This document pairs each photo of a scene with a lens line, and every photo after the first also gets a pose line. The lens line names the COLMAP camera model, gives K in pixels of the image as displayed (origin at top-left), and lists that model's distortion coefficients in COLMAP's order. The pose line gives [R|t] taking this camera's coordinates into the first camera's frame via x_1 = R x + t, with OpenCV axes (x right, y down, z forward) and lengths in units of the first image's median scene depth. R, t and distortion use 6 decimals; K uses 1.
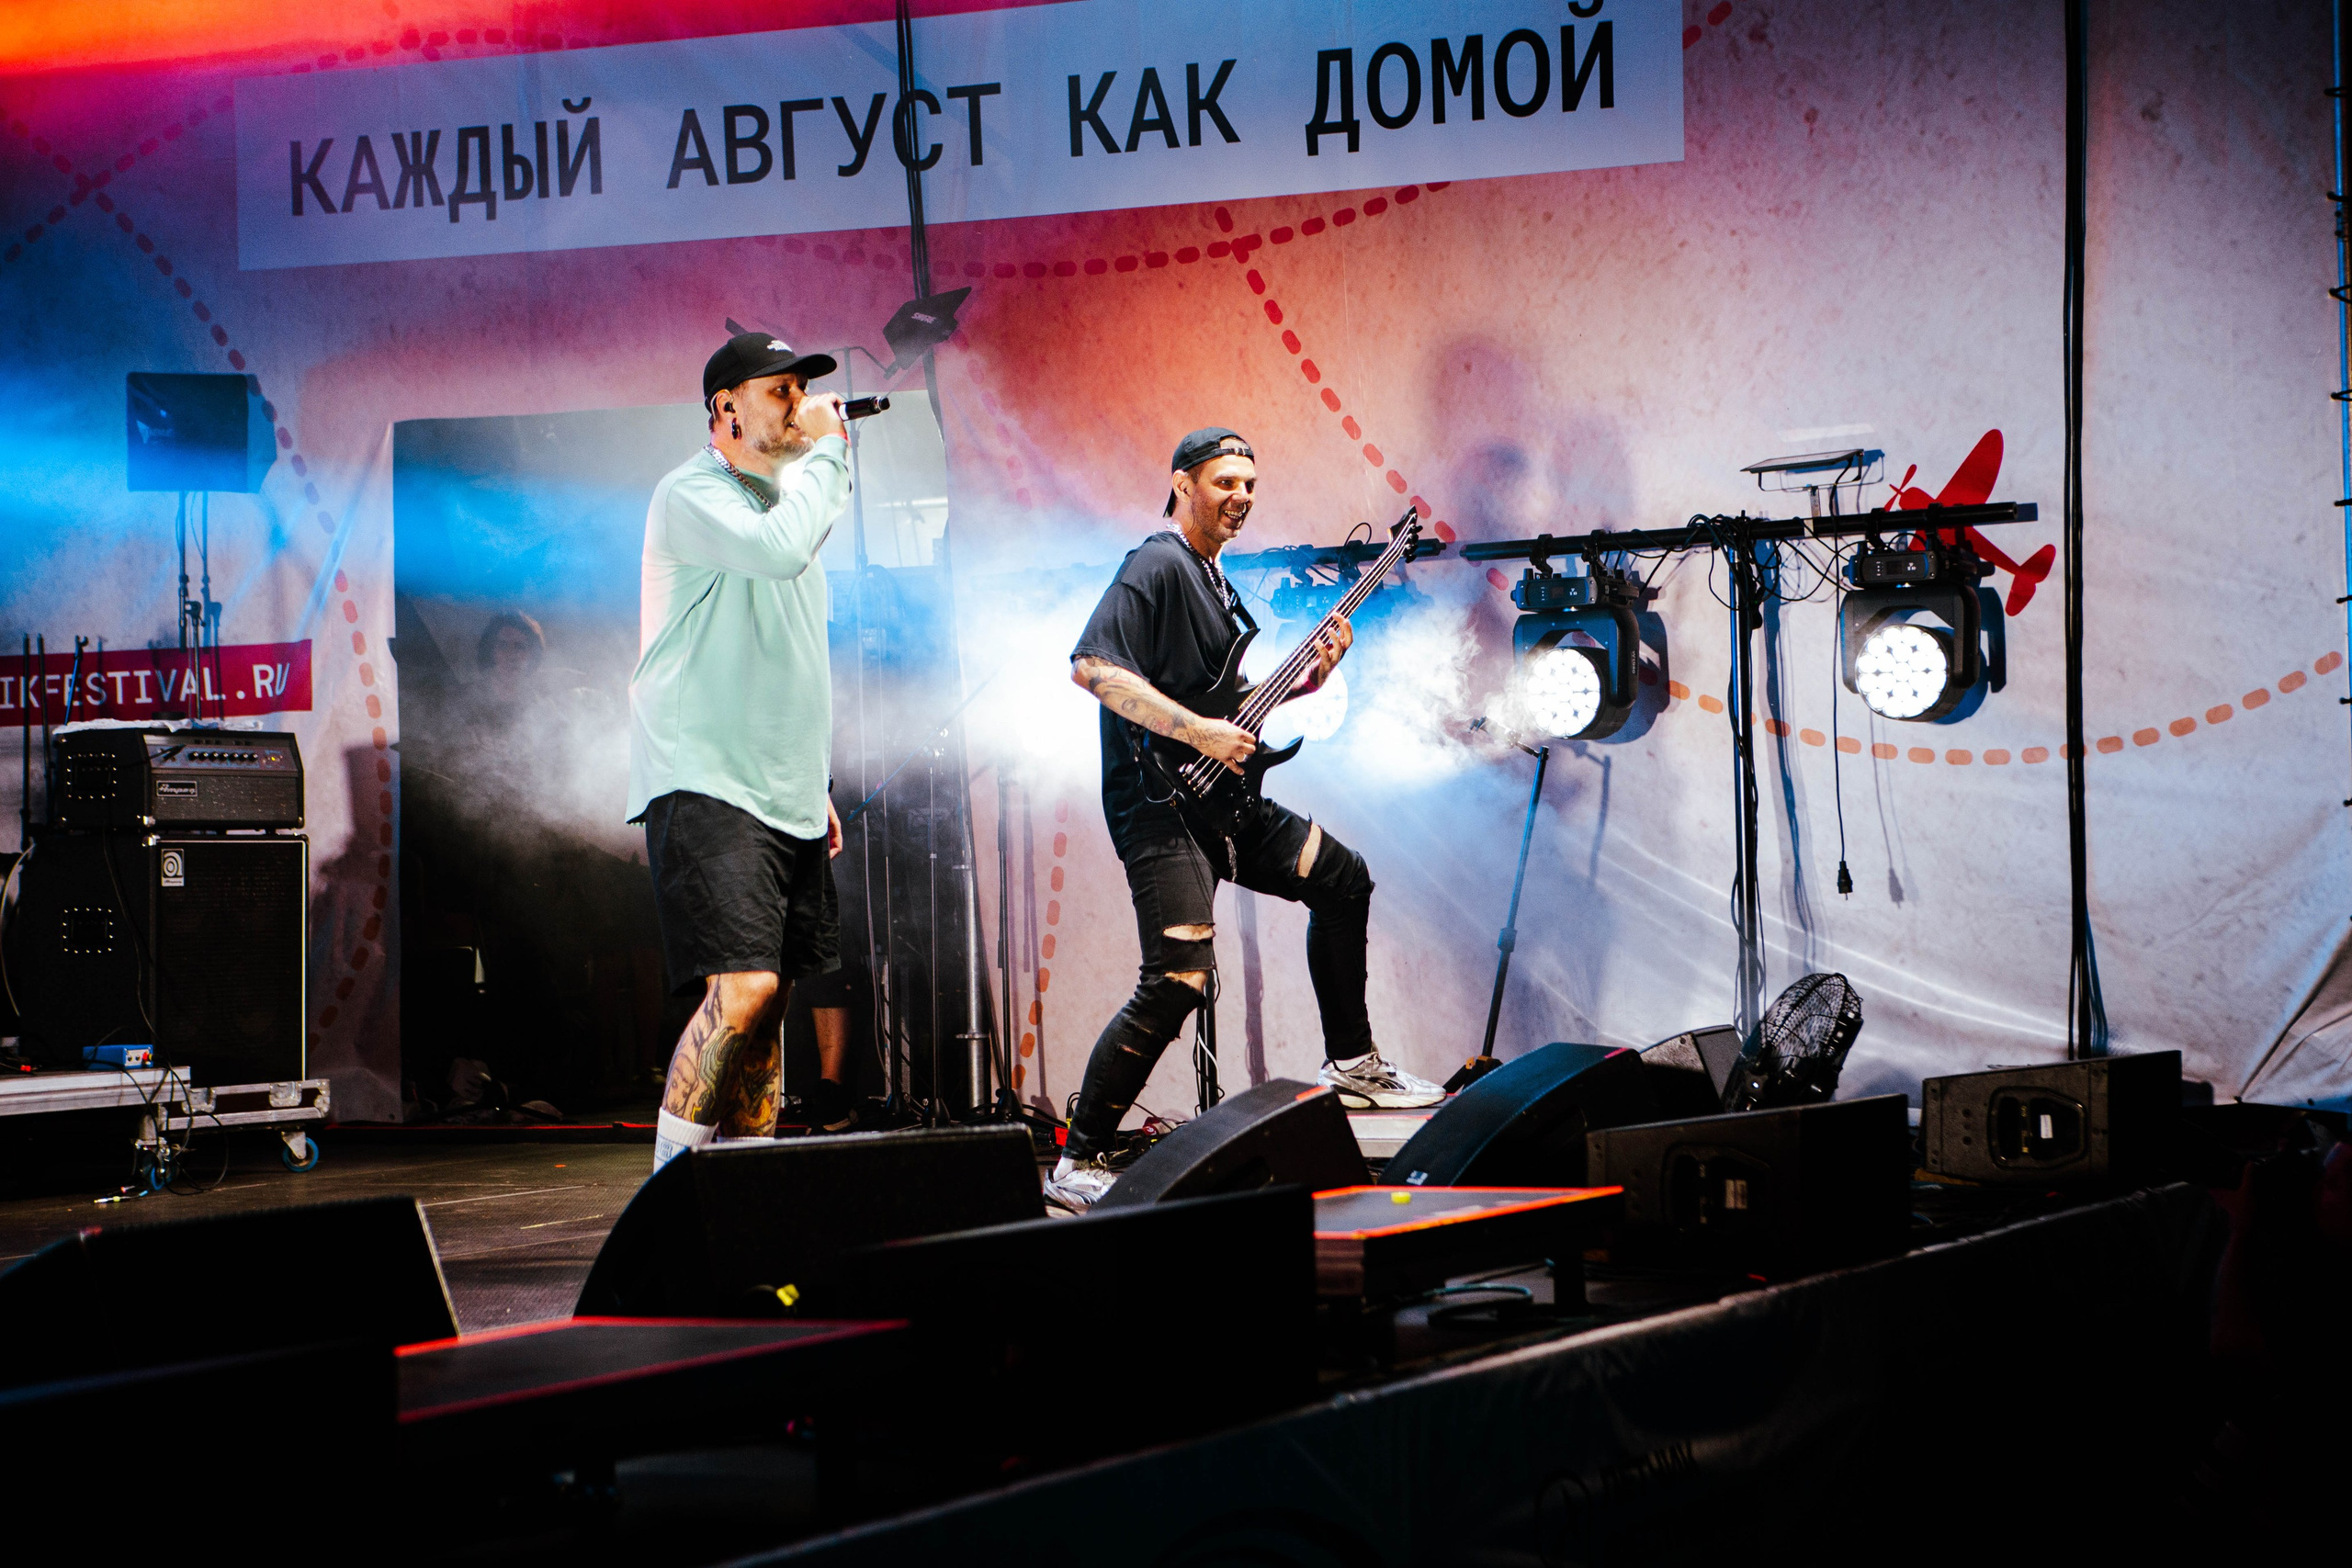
lens RADIAL K [[4447.8, 0, 1178.7], [0, 4447.8, 773.1], [0, 0, 1]] dist [0.185146, 0.000000]
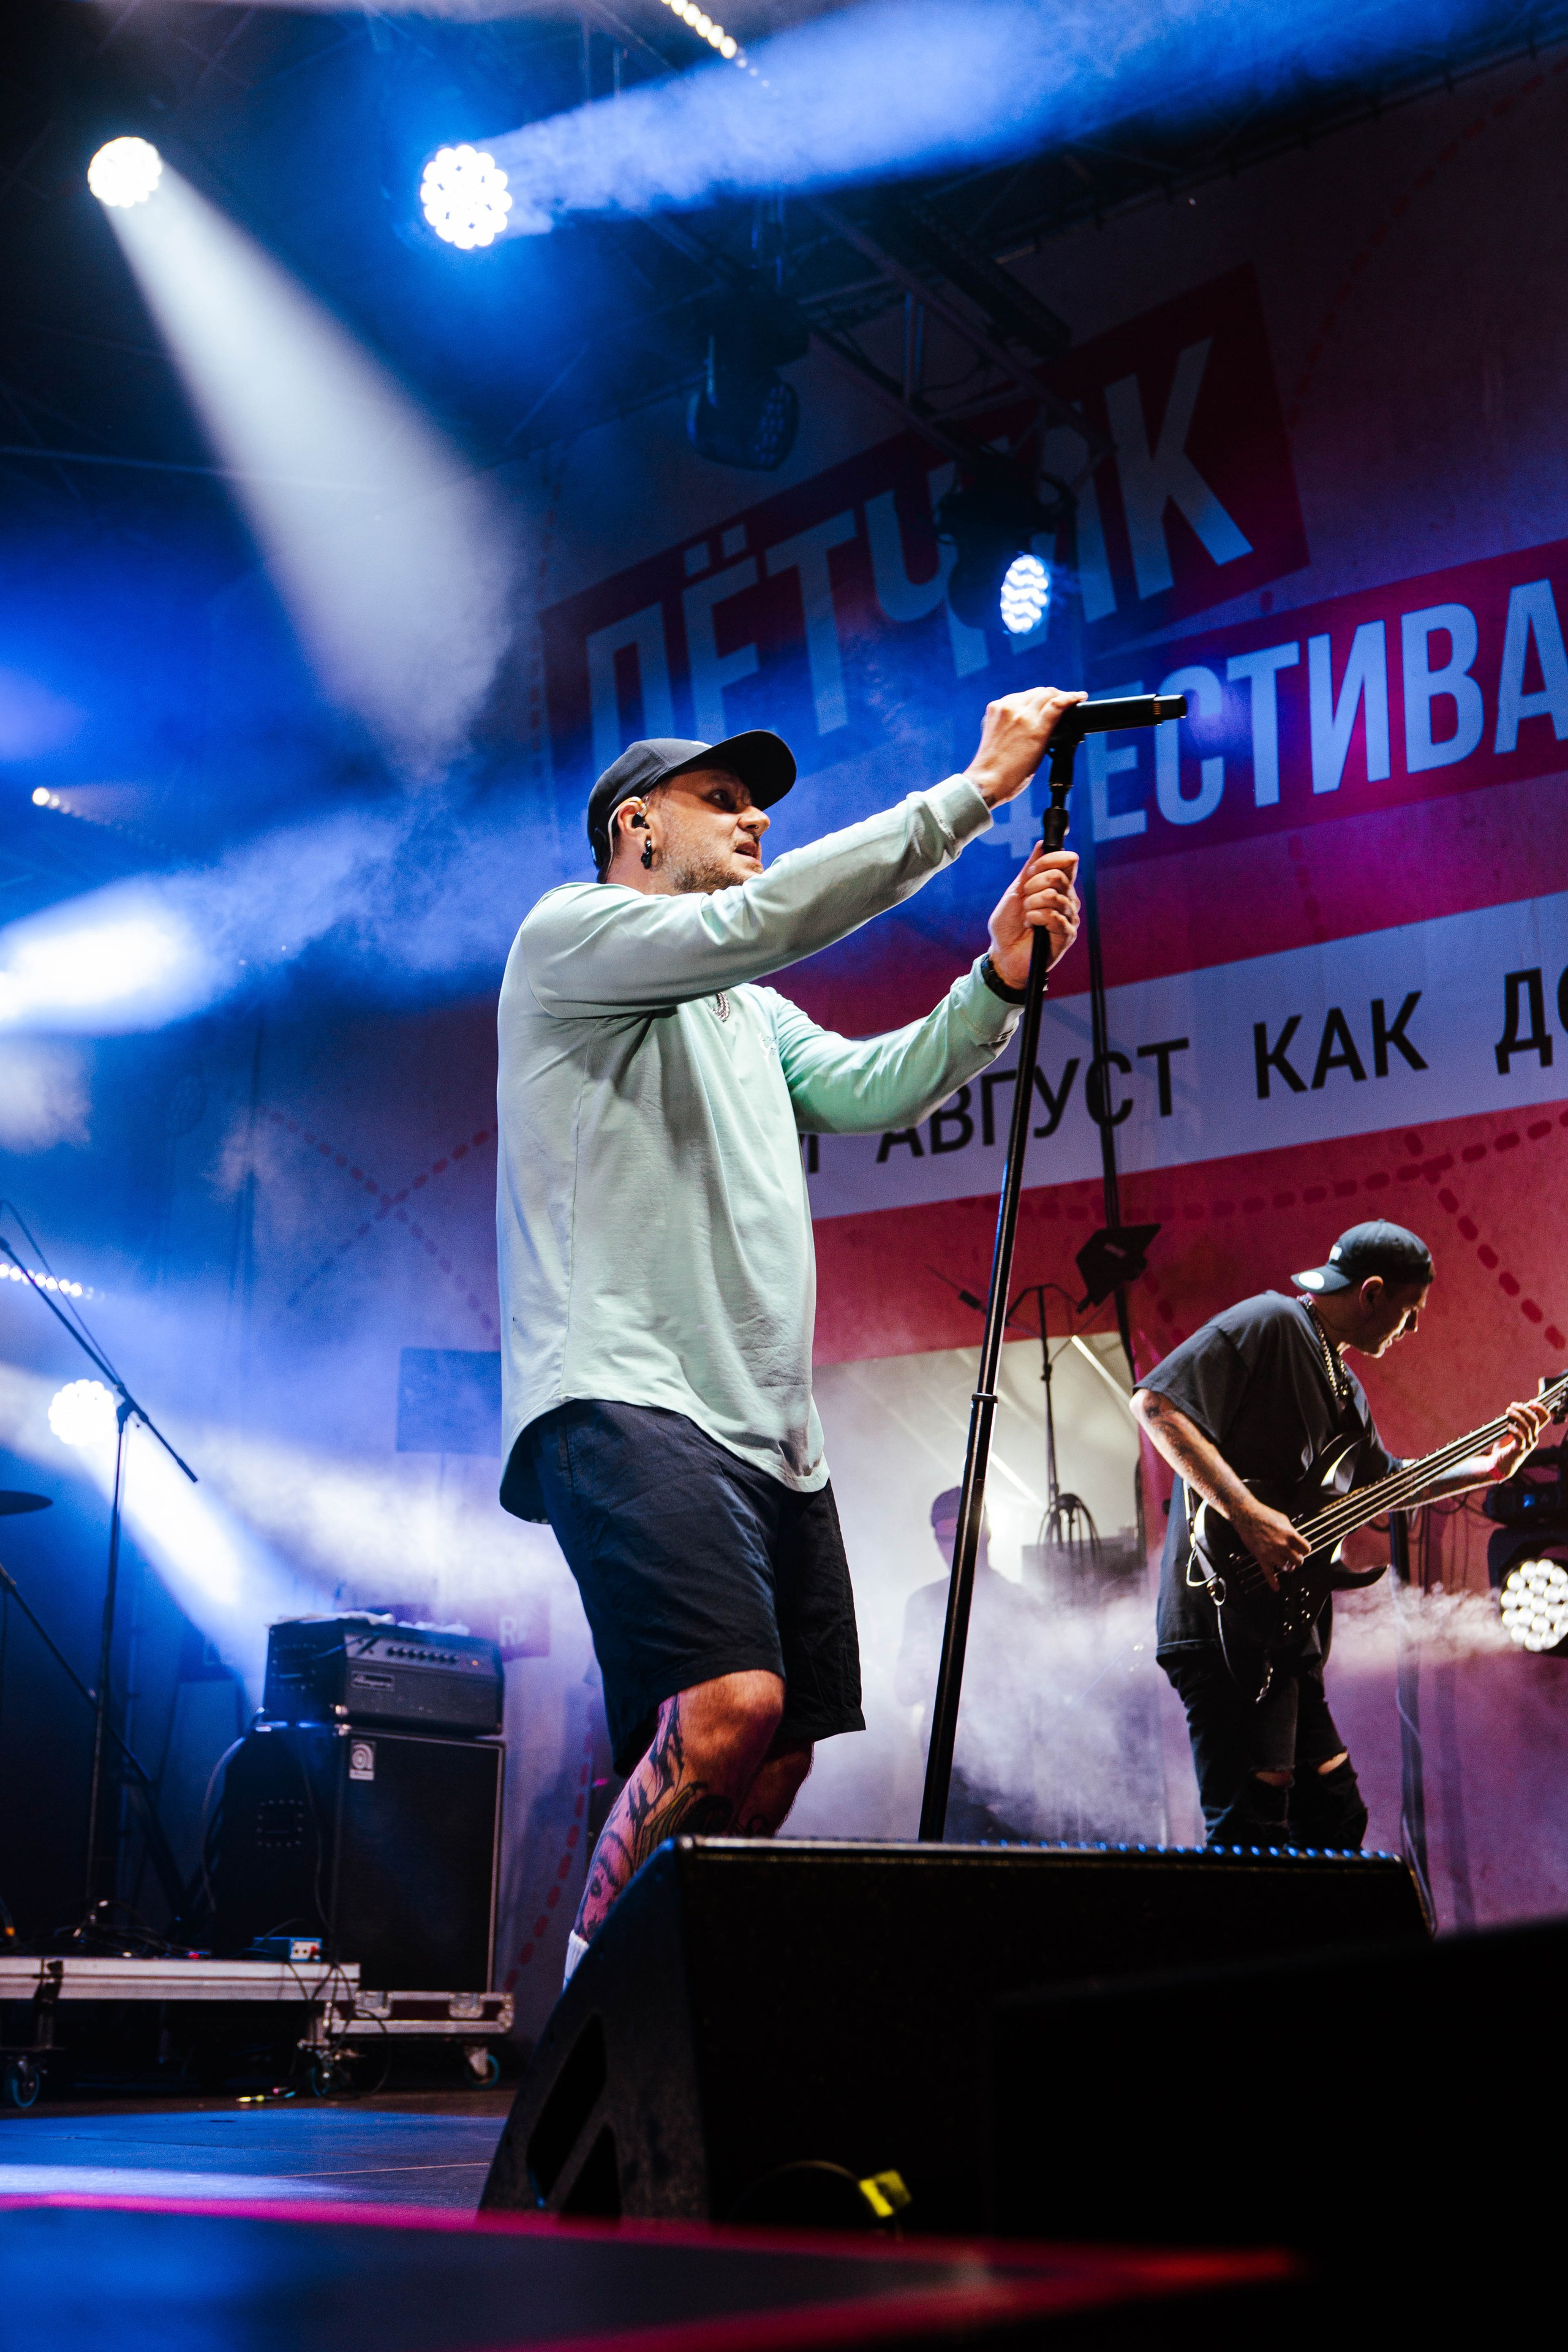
lens RADIAL K [[2854.0, 0, 775.3], [0, 2854.0, 1166.7], [0, 0, 1]] dist [0.002079, 0.000000]
pose [[0.985354, -0.015651, -0.169802, -0.023035], [-0.027783, 0.967738, -0.250422, 0.047987], [0.168244, 0.251472, 0.953130, 0.364780]]
